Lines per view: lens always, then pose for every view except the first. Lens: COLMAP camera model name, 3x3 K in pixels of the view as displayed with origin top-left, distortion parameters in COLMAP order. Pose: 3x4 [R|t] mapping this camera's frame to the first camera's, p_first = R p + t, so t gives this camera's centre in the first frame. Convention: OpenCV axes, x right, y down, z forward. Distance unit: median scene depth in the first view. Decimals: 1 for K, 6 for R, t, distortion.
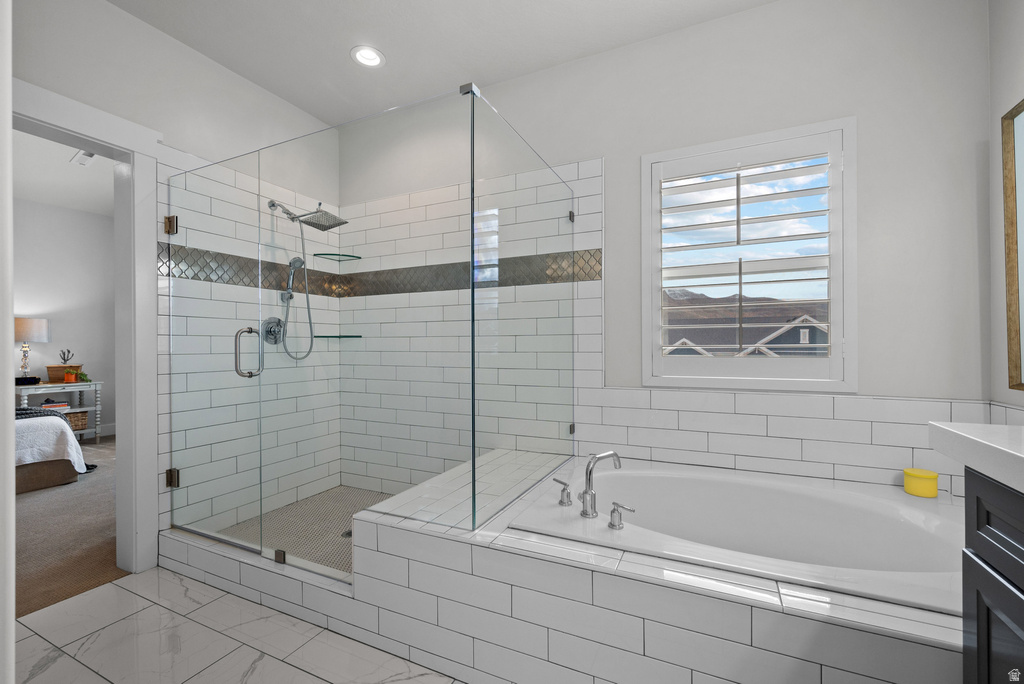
lens RADIAL K [[433.0, 0, 512.0], [0, 433.0, 342.0], [0, 0, 1]] dist [-0.002001, -0.000120]
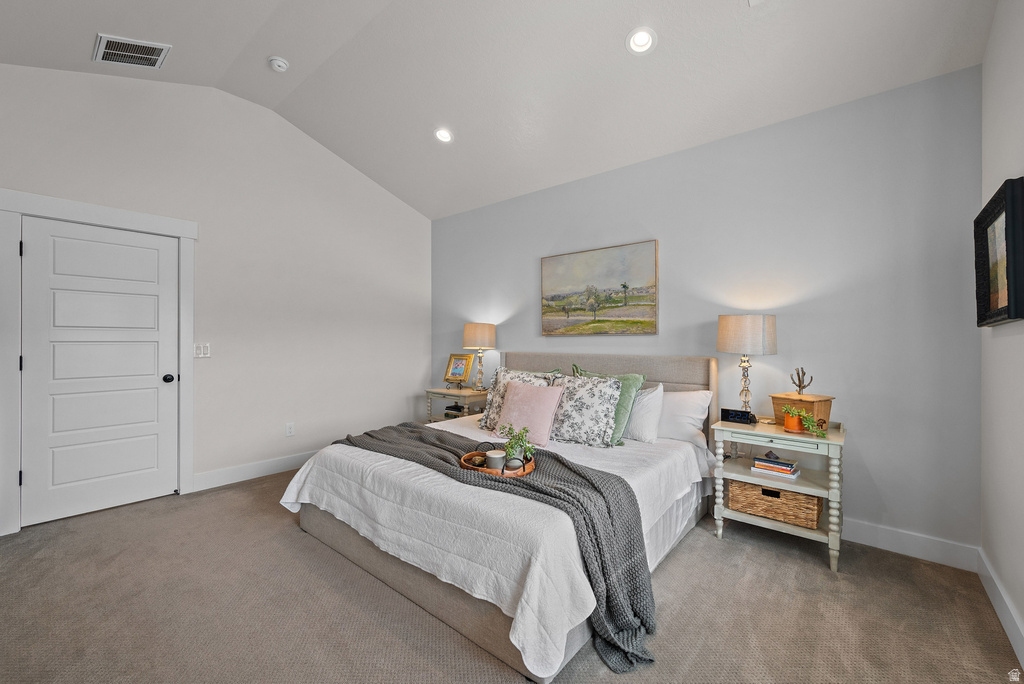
lens RADIAL K [[414.8, 0, 512.0], [0, 414.8, 342.0], [0, 0, 1]] dist [0.001038, 0.000000]
pose [[-0.254613, 0.004141, -0.967034, -0.433446], [0.010743, 0.999941, 0.001454, -0.022644], [0.966983, -0.010018, -0.254643, 0.799357]]
